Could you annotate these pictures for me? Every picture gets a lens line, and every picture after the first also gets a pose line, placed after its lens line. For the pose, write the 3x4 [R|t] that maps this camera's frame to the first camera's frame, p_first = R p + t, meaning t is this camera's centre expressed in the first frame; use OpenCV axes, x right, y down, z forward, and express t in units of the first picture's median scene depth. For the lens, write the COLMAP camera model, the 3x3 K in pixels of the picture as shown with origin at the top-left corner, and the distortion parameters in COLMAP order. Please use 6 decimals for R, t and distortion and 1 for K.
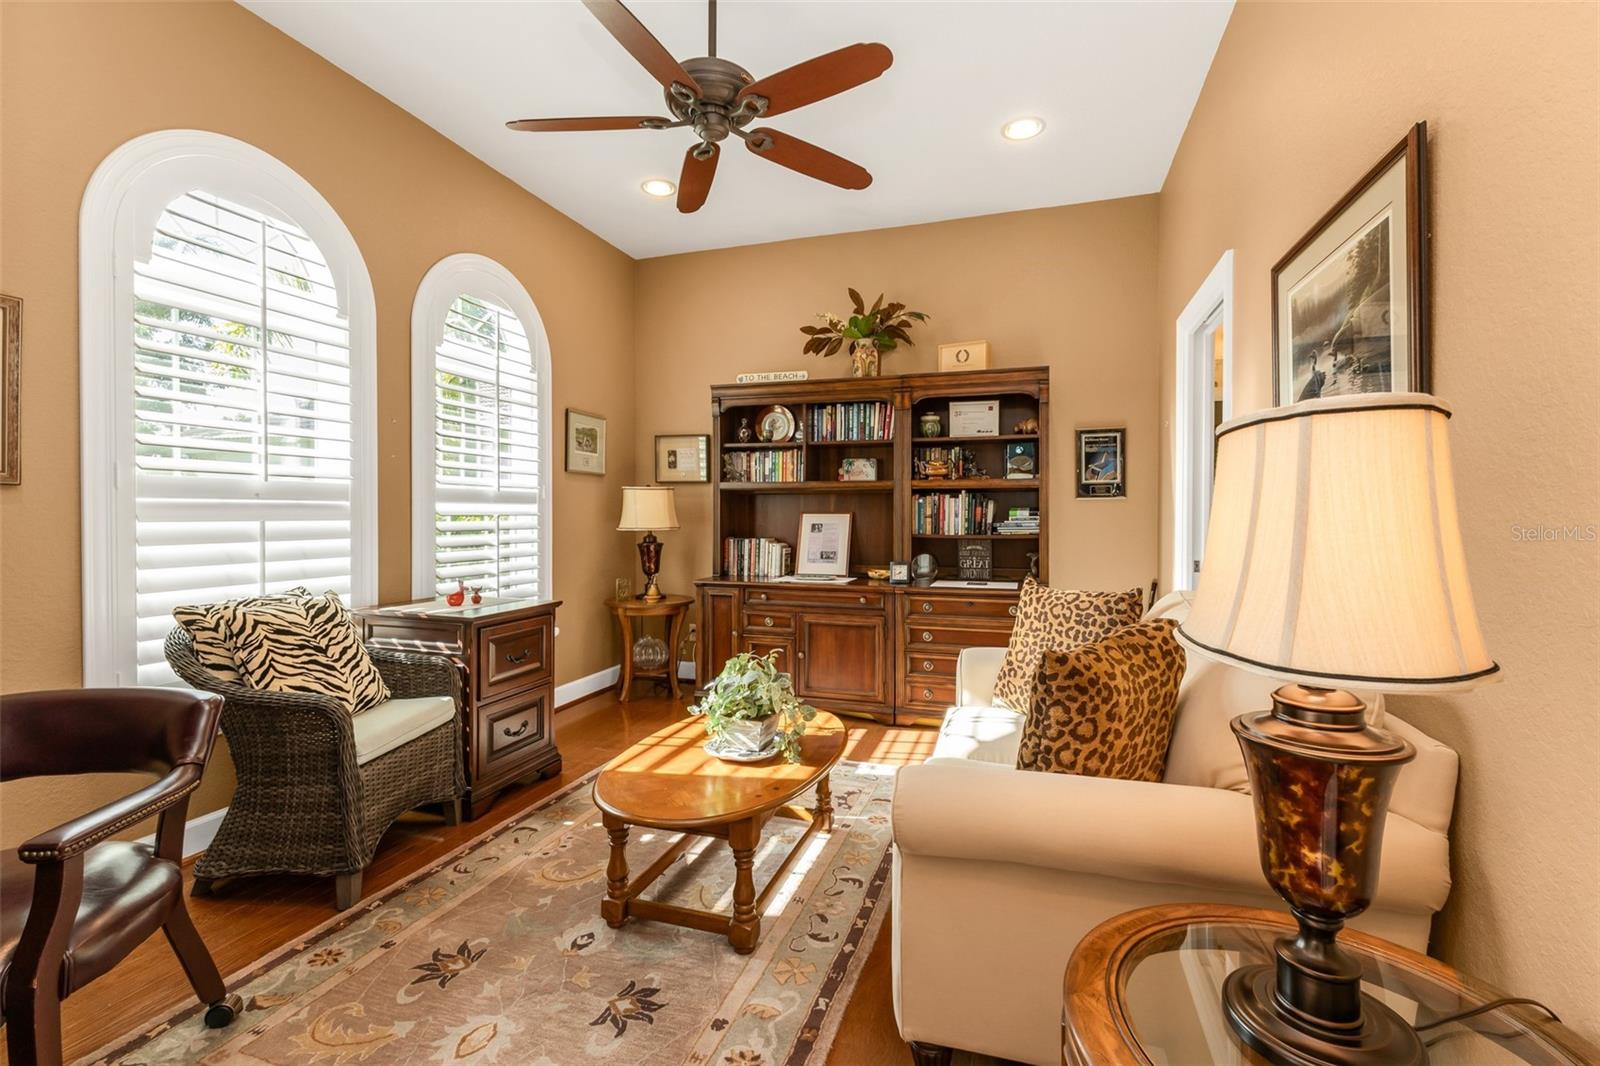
lens RADIAL K [[714.1, 0, 805.3], [0, 714.1, 504.4], [0, 0, 1]] dist [0.003333, 0.000451]
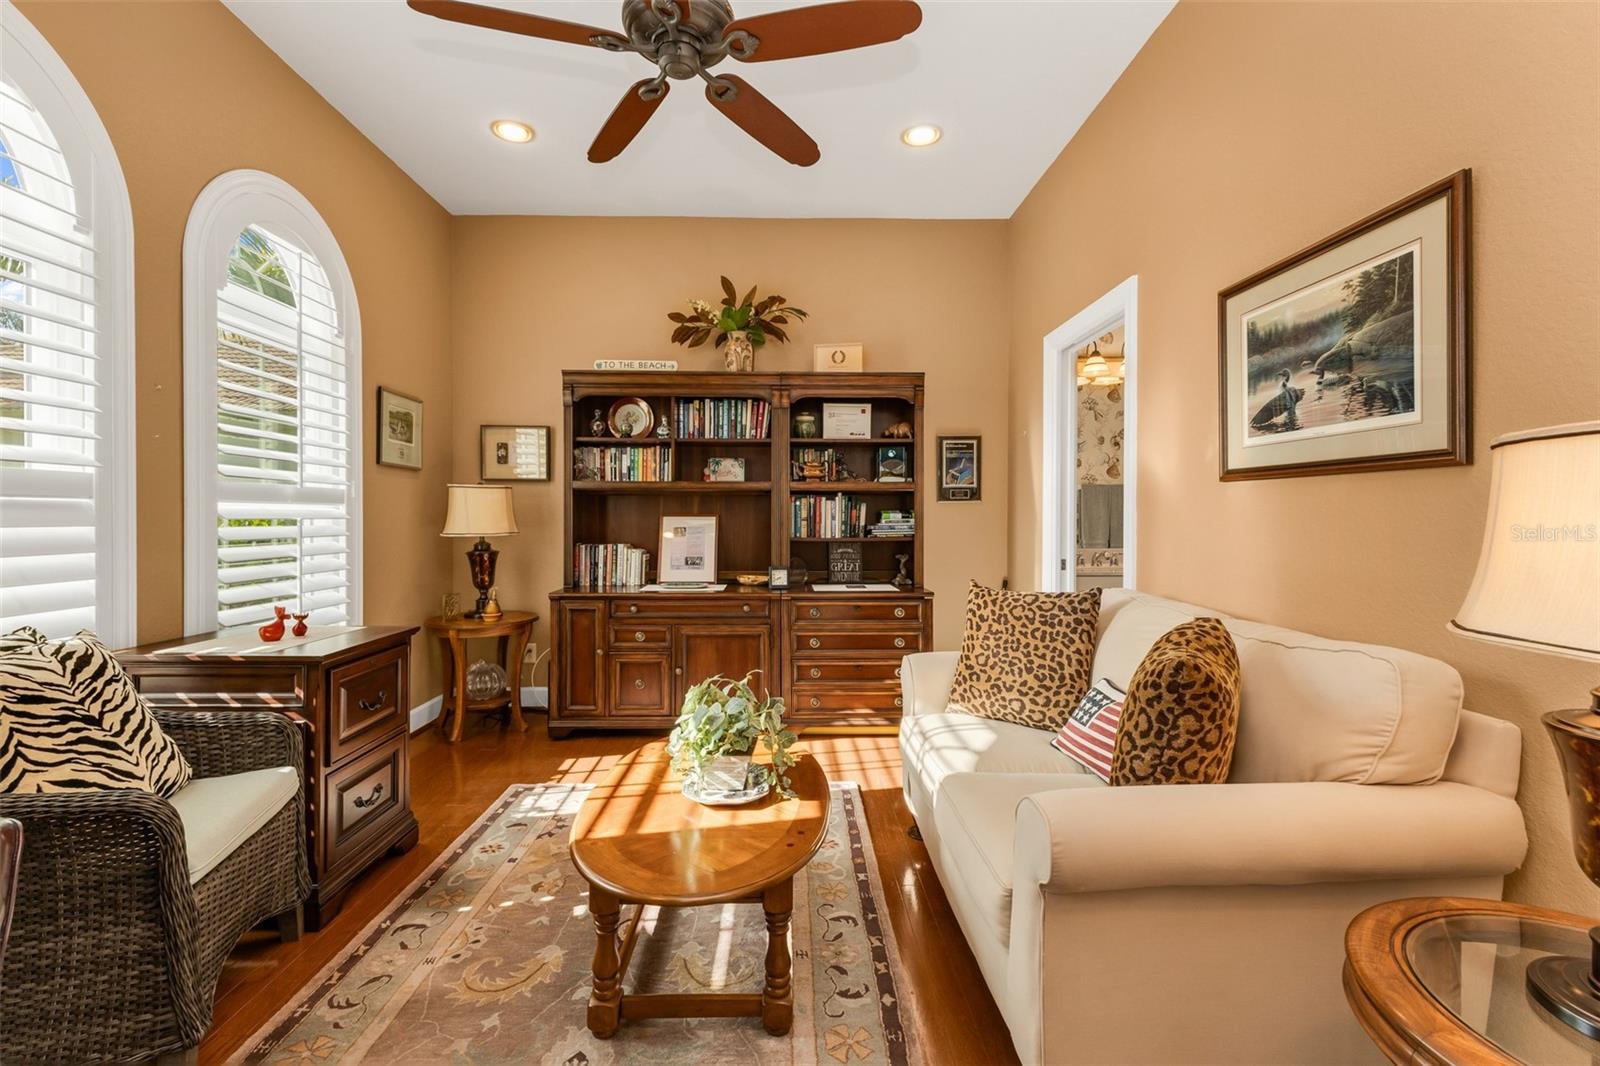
lens RADIAL K [[710.2, 0, 798.0], [0, 710.2, 508.7], [0, 0, 1]] dist [0.012575, -0.005796]
pose [[0.944556, 0.003355, 0.328332, -0.235120], [-0.004124, 0.999990, 0.001646, 0.001540], [-0.328323, -0.002909, 0.944561, 0.131636]]
